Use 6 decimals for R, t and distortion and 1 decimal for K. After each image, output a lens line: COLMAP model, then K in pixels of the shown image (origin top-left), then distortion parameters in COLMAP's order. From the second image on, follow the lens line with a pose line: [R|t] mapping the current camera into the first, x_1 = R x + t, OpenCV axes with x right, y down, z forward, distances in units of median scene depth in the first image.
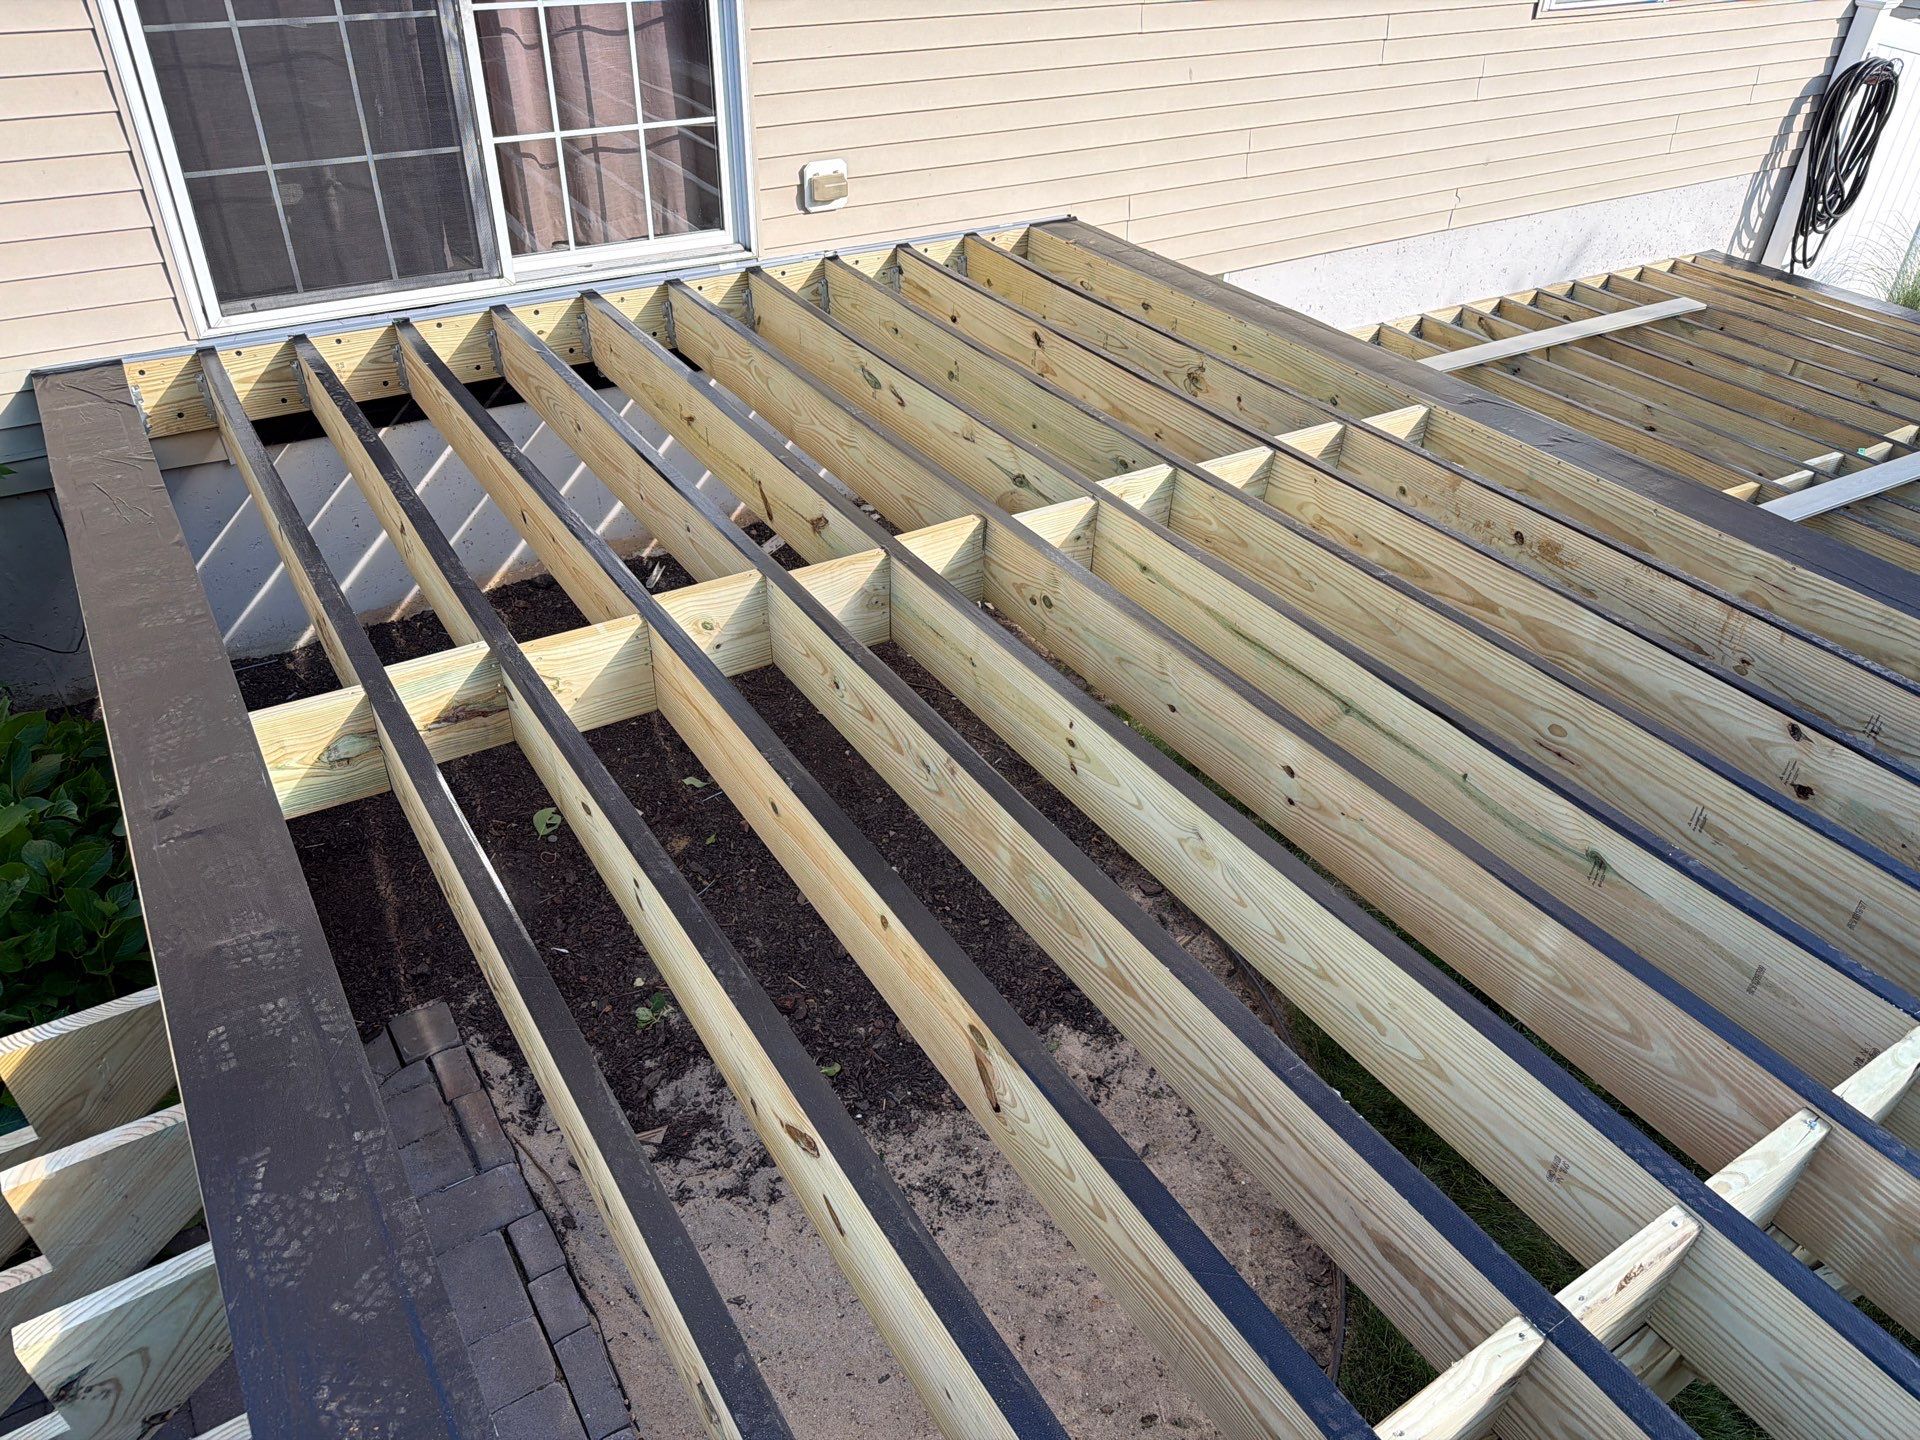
lens RADIAL K [[1352.3, 0, 952.4], [0, 1352.3, 709.7], [0, 0, 1]] dist [0.070430, -0.070519]
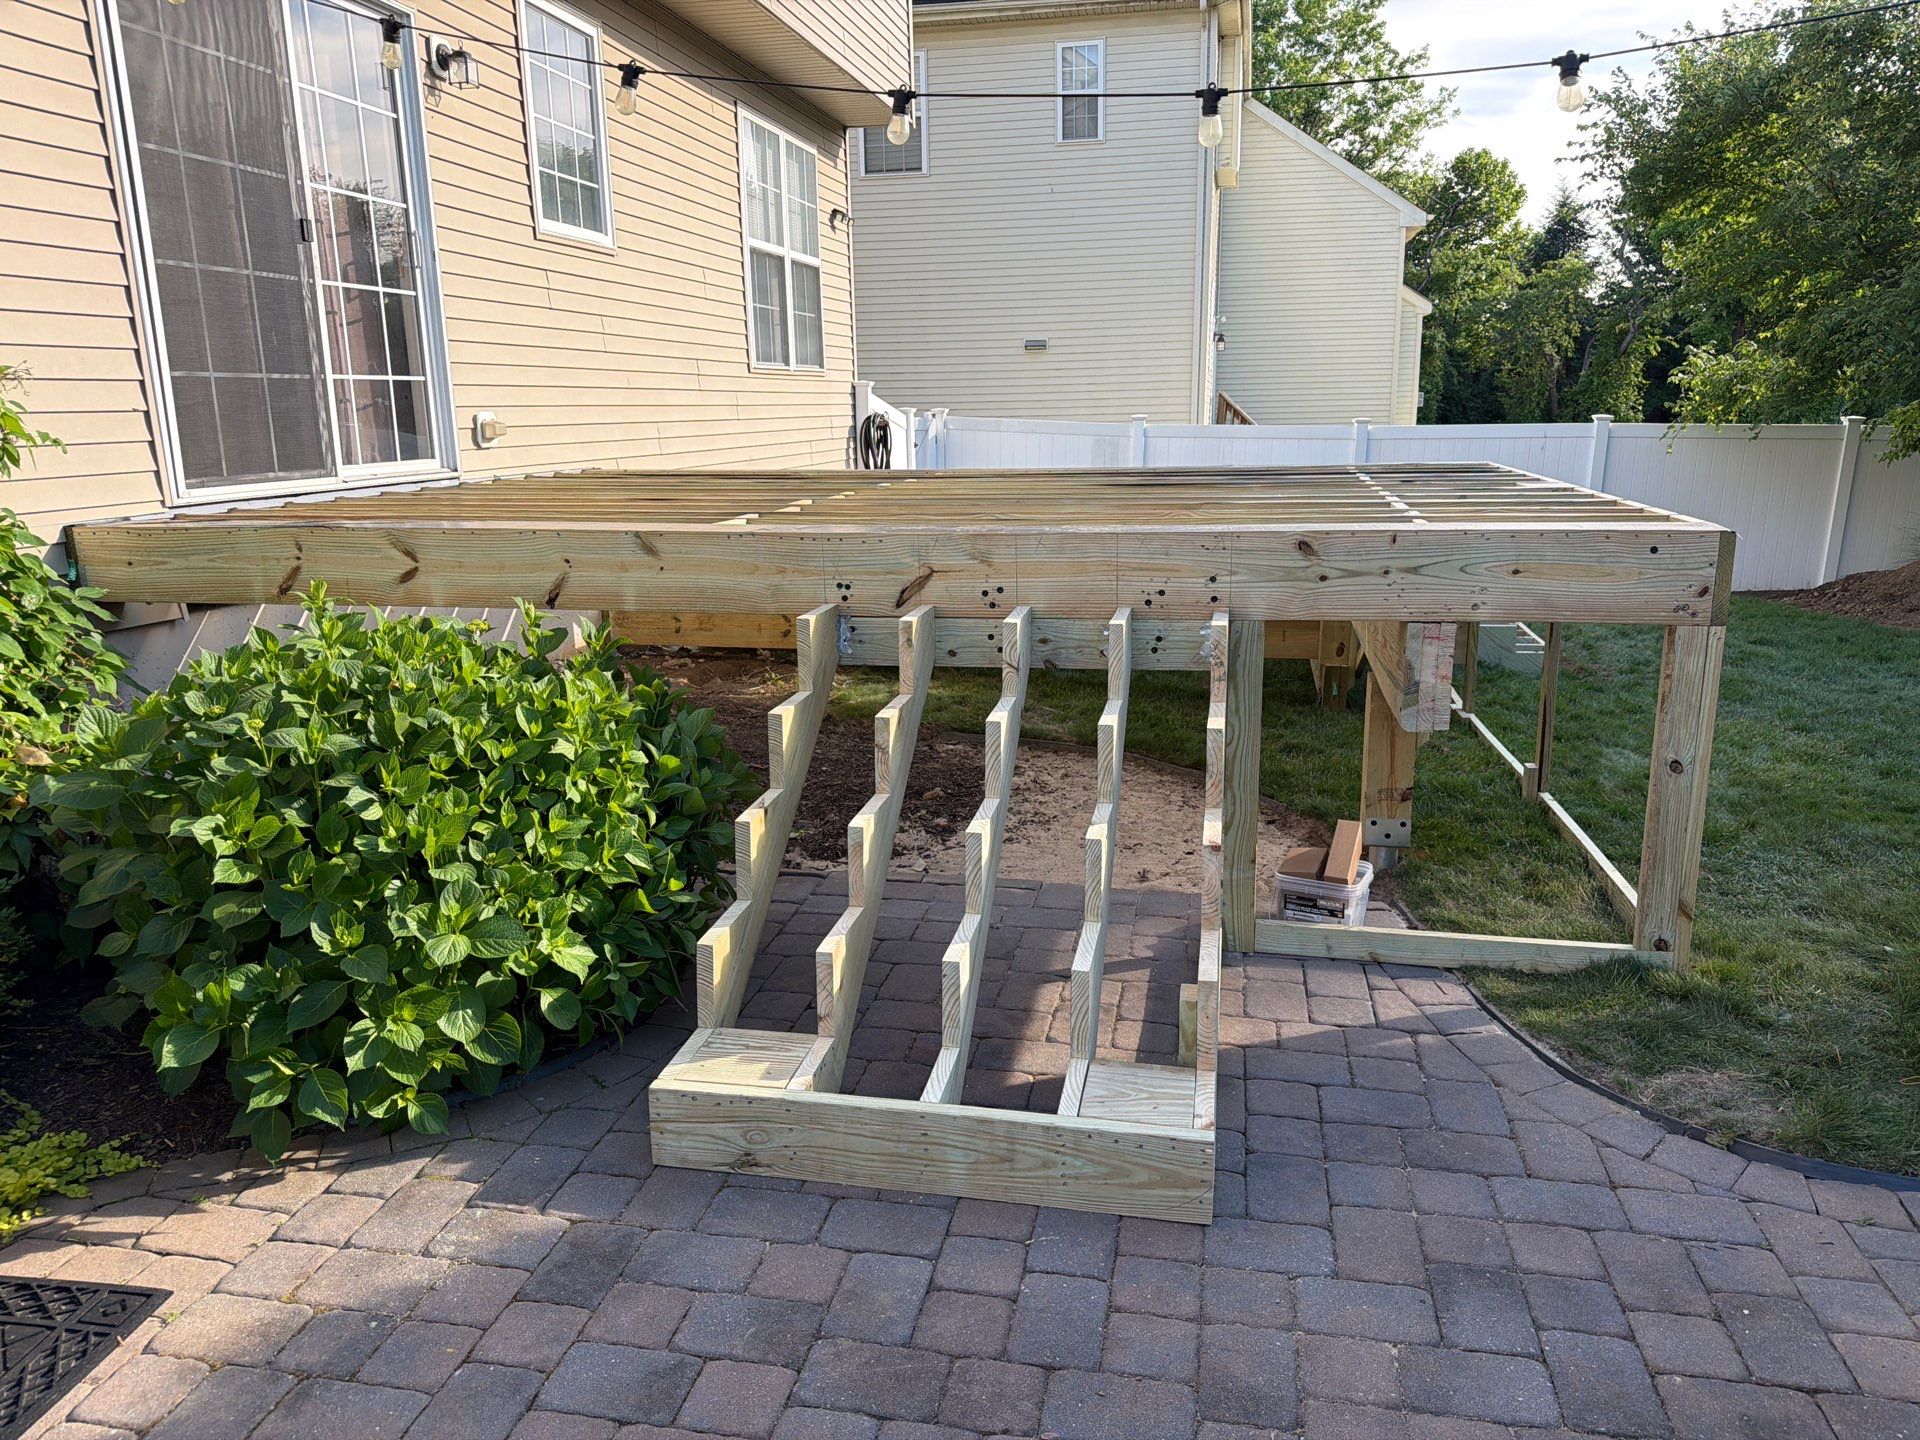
lens RADIAL K [[1321.7, 0, 966.0], [0, 1321.7, 724.3], [0, 0, 1]] dist [0.126643, -0.199989]
pose [[0.697587, -0.215274, 0.683395, -0.746170], [0.444103, 0.878394, -0.176627, 0.332418], [-0.562267, 0.426711, 0.708360, -0.106573]]
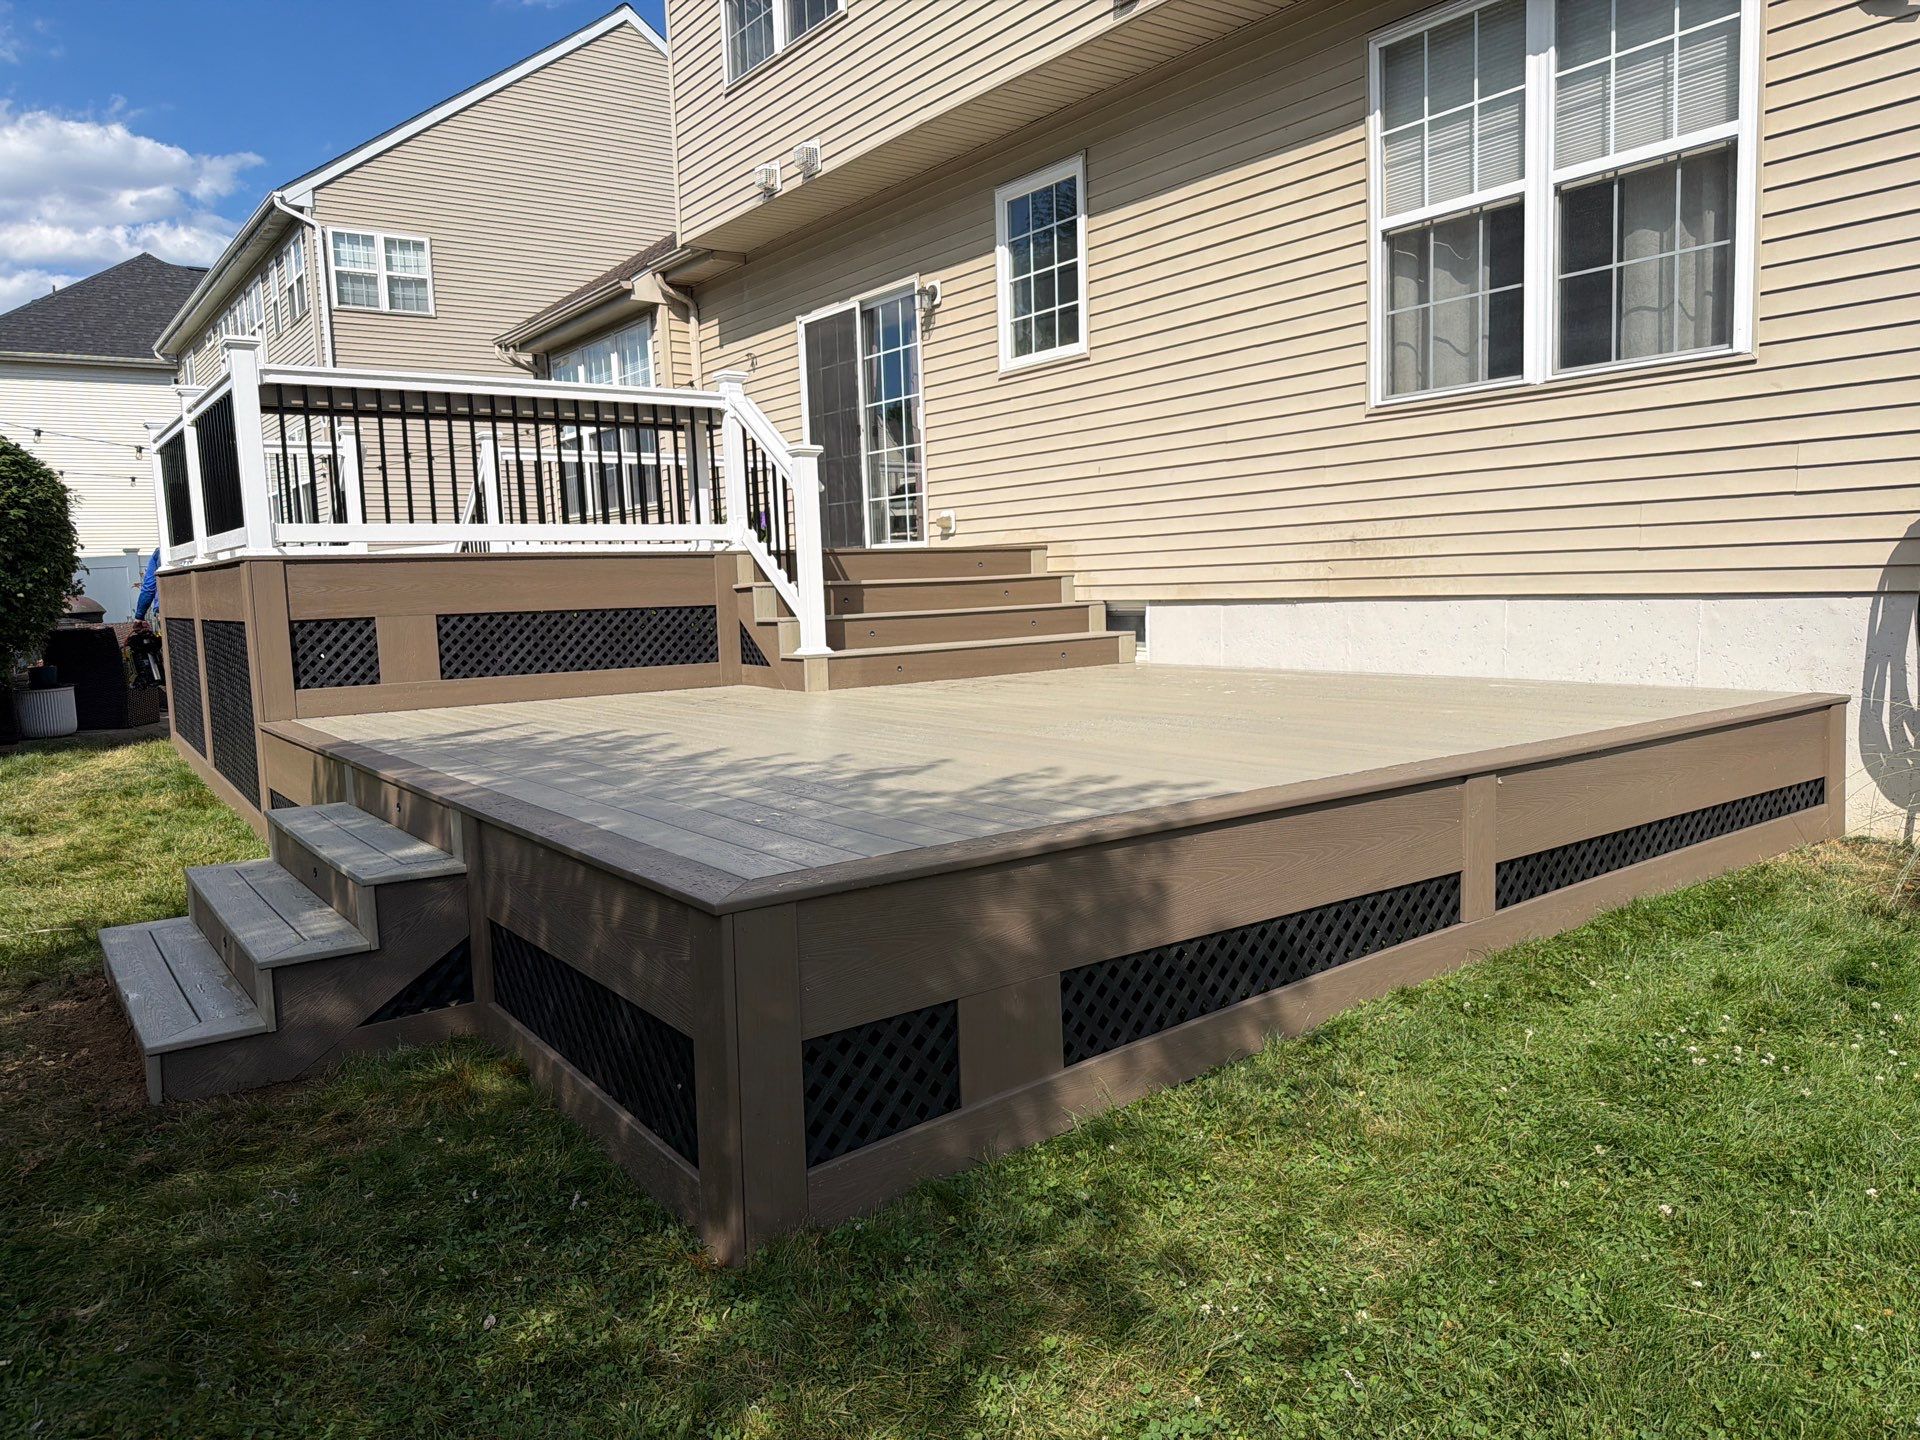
lens RADIAL K [[1350.4, 0, 962.5], [0, 1350.4, 727.2], [0, 0, 1]] dist [0.061251, -0.074653]
pose [[0.063324, 0.073915, -0.995252, 2.000927], [-0.541146, 0.840463, 0.027989, -0.189351], [0.838541, 0.536805, 0.093220, 0.995328]]
